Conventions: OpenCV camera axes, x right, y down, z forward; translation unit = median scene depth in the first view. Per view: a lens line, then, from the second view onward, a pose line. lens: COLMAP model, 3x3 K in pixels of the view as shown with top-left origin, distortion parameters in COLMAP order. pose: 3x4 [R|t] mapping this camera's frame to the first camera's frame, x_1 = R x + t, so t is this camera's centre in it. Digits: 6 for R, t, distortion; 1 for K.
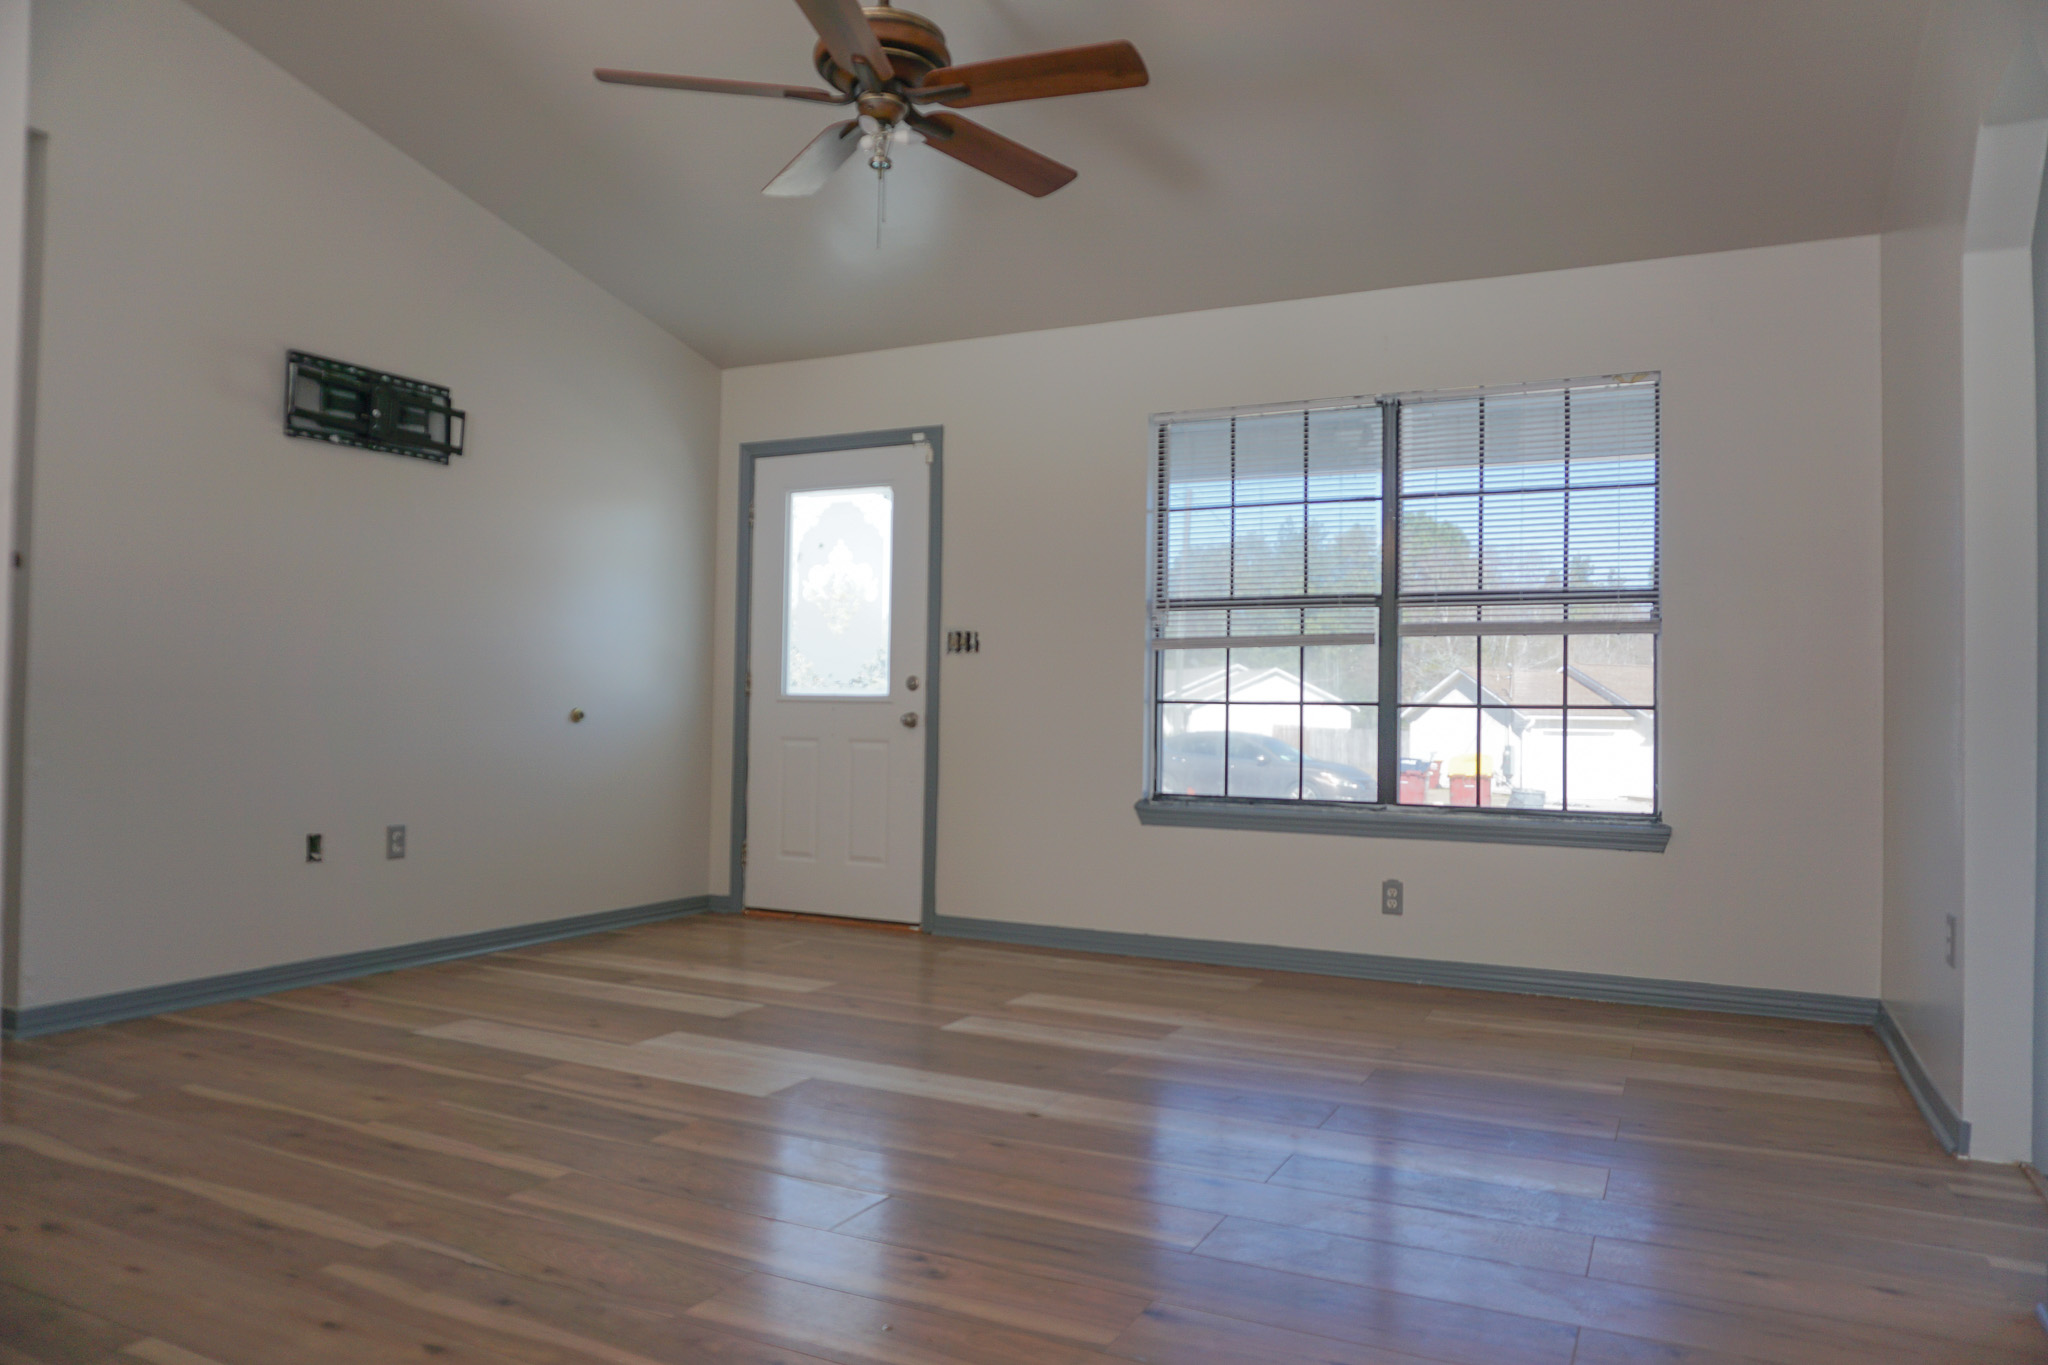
lens RADIAL K [[1371.4, 0, 1024.0], [0, 1371.4, 682.5], [0, 0, 1]] dist [-0.044279, 0.031242]
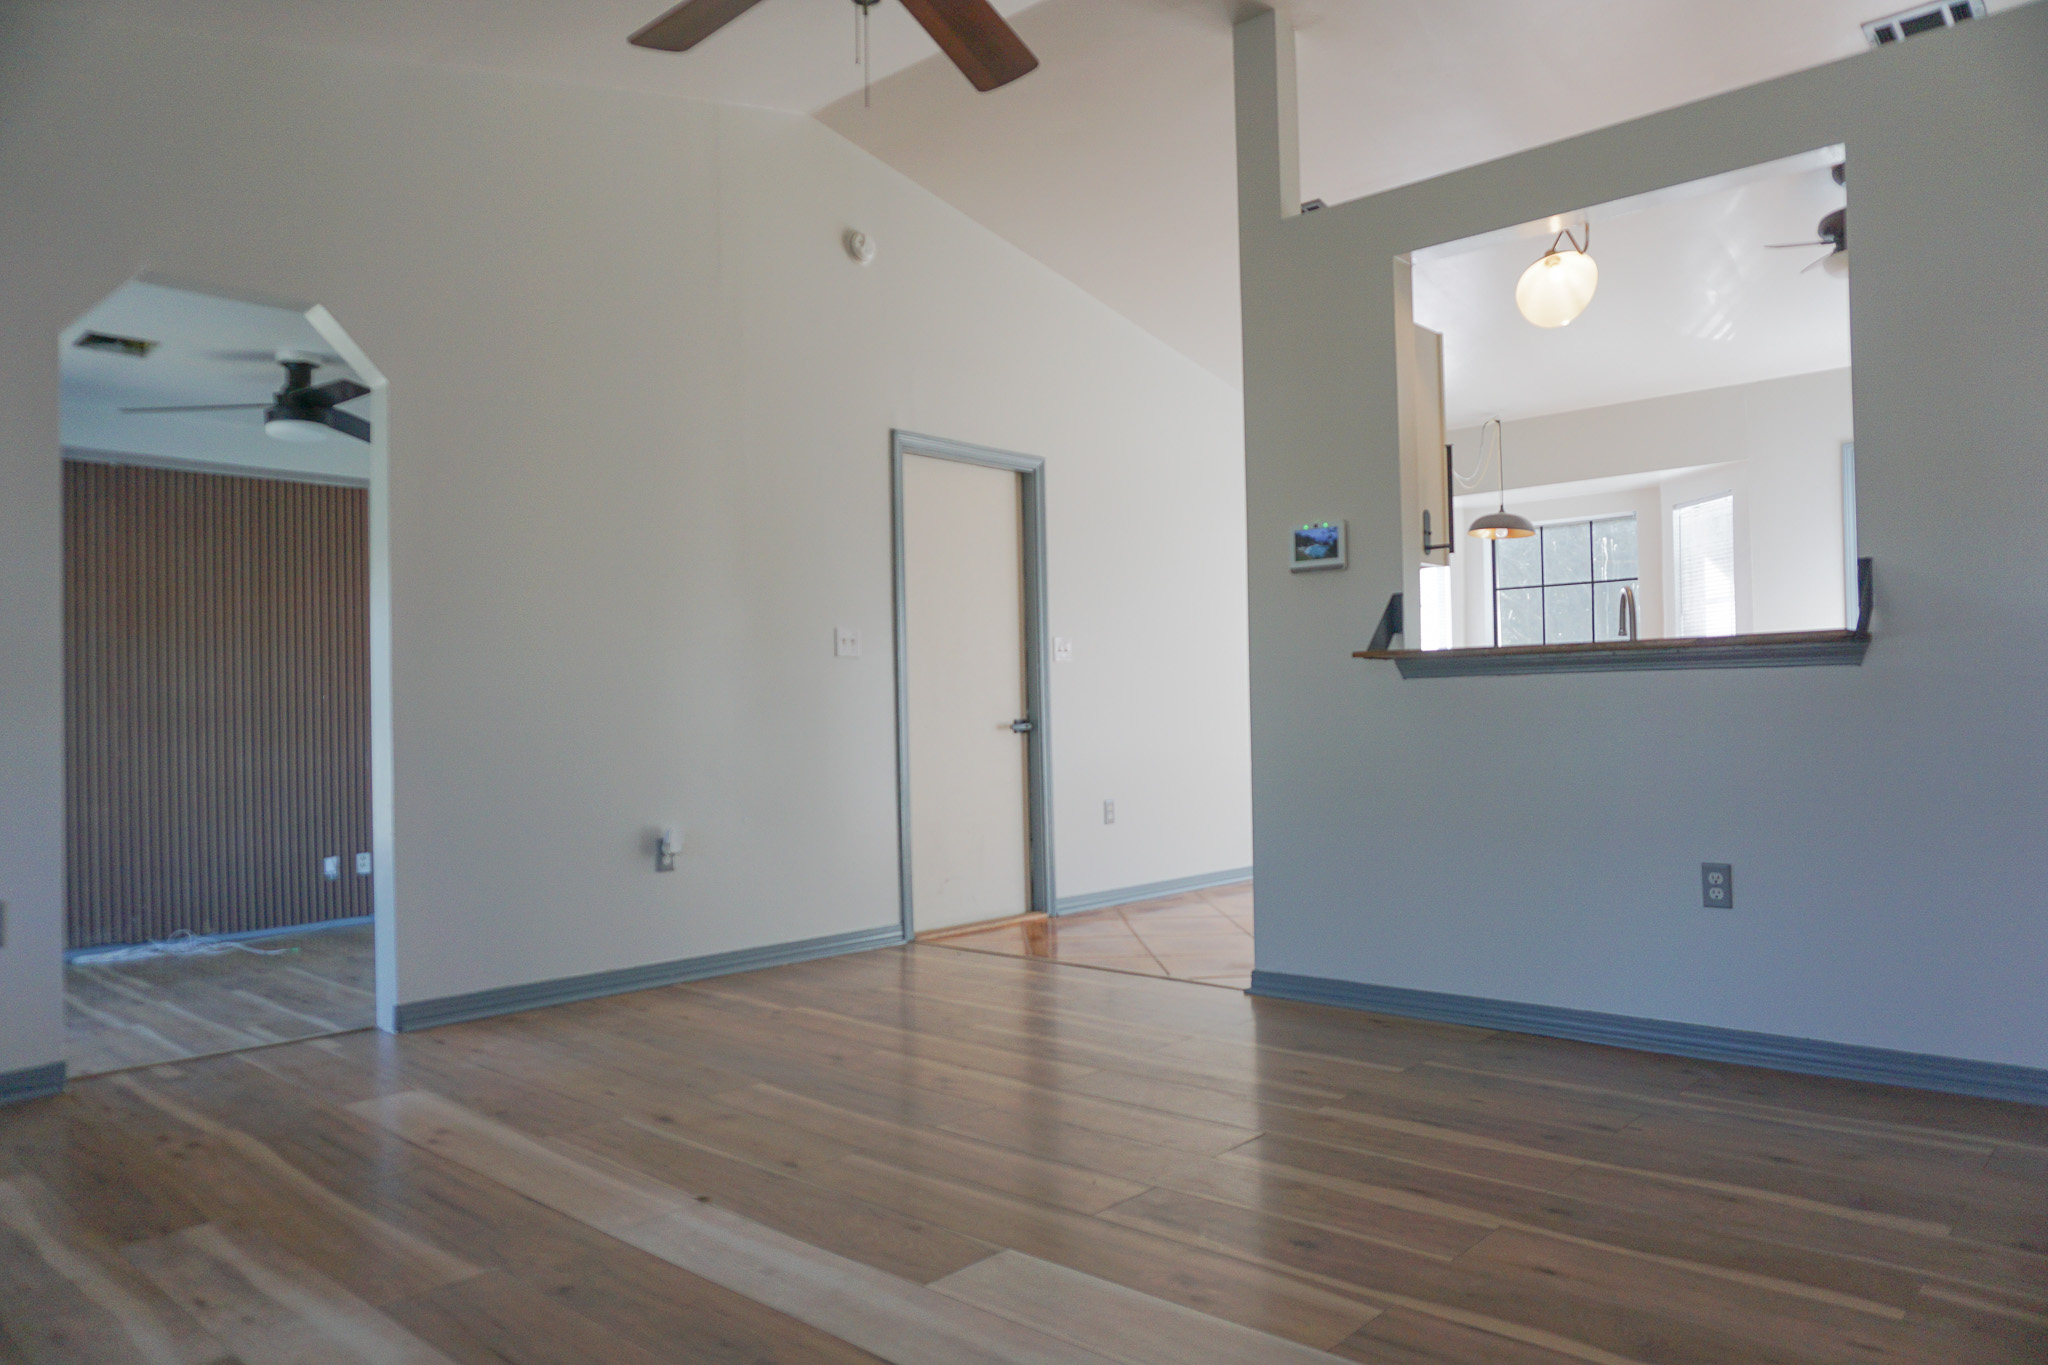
lens RADIAL K [[1371.4, 0, 1024.0], [0, 1371.4, 682.5], [0, 0, 1]] dist [-0.044279, 0.031242]
pose [[-0.962882, 0.009020, 0.269772, -0.394313], [-0.002171, 0.999150, -0.041158, 0.033310], [-0.269914, -0.040216, -0.962044, 1.696054]]
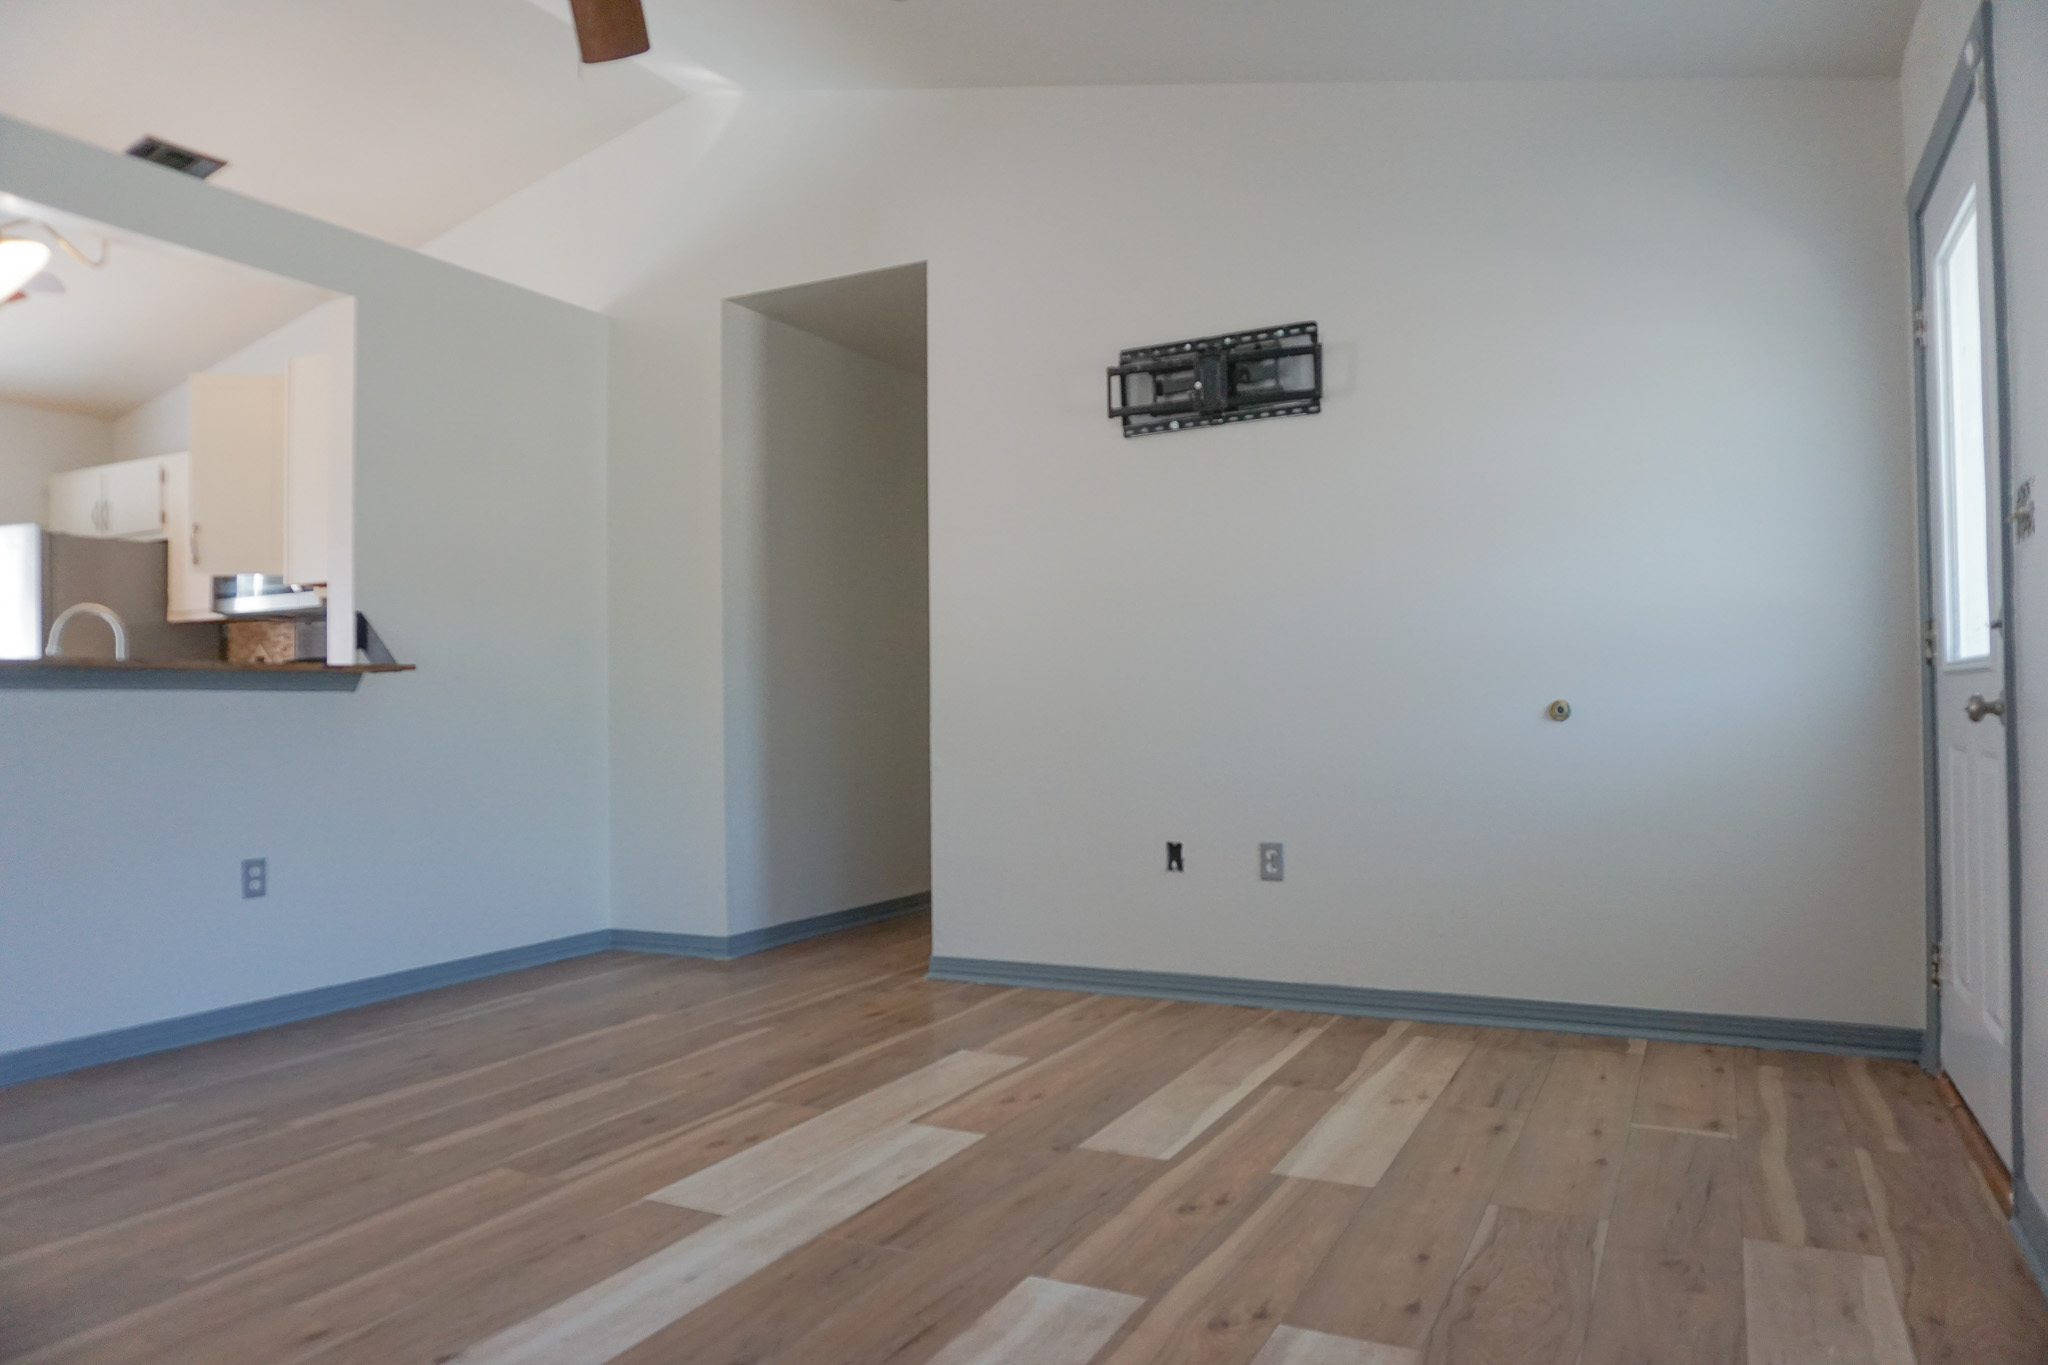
lens RADIAL K [[1371.4, 0, 1024.0], [0, 1371.4, 682.5], [0, 0, 1]] dist [-0.044279, 0.031242]
pose [[-0.009278, -0.033903, -0.999382, 0.607006], [0.038265, 0.998681, -0.034234, 0.038604], [0.999225, -0.038559, -0.007969, 1.233839]]
